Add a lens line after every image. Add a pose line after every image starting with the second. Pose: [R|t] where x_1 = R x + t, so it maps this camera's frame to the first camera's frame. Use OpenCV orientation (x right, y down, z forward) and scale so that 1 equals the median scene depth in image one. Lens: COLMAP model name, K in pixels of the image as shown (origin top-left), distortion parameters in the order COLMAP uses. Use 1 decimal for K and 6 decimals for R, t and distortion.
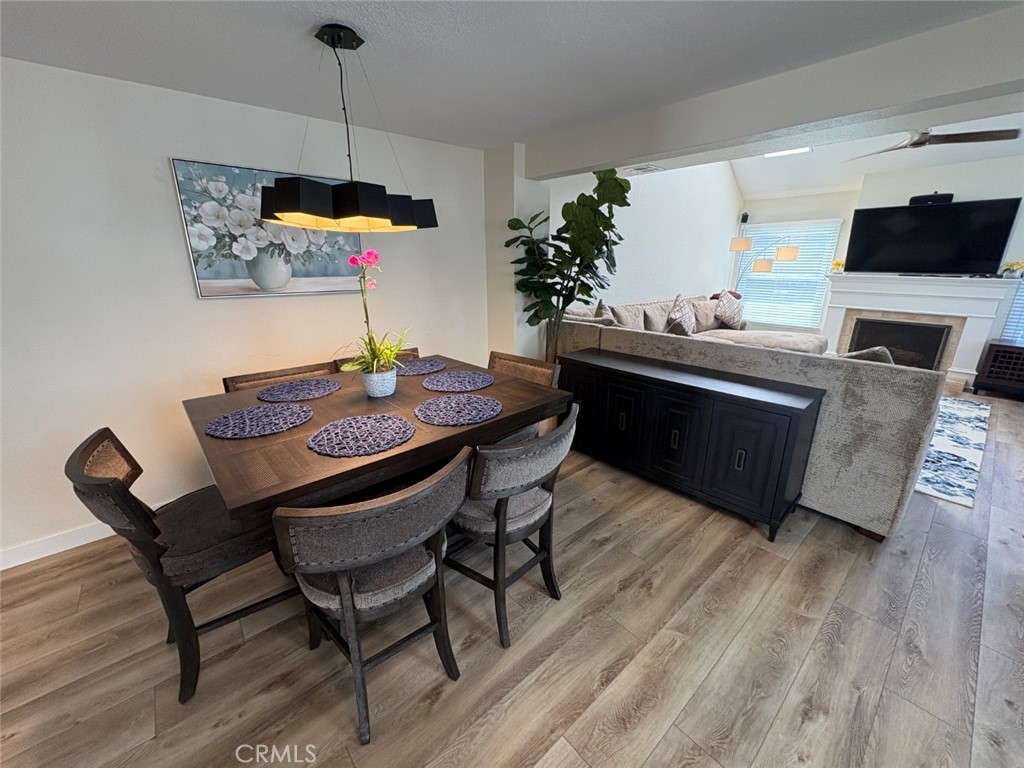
lens RADIAL K [[411.1, 0, 512.4], [0, 411.1, 383.1], [0, 0, 1]] dist [0.001455, -0.000797]
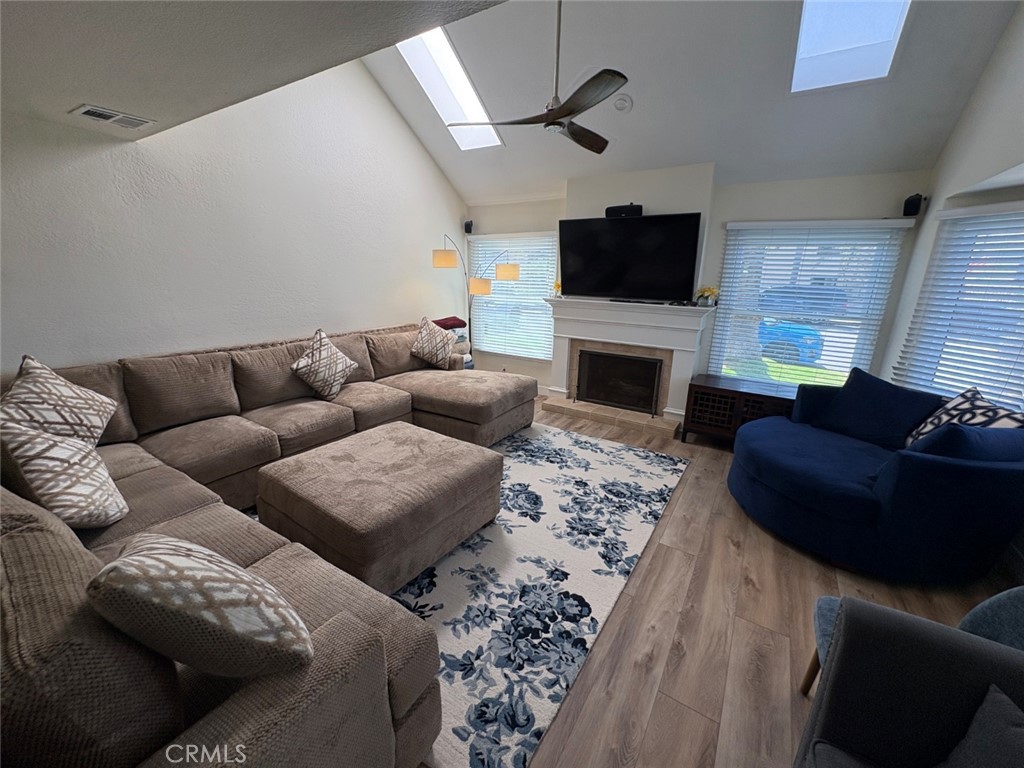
lens RADIAL K [[411.1, 0, 510.1], [0, 411.1, 385.7], [0, 0, 1]] dist [0.001455, -0.000797]
pose [[0.957553, -0.060857, 0.281760, 0.564958], [0.065746, 0.997805, -0.007923, -0.108034], [-0.280660, 0.026111, 0.959452, 0.290152]]
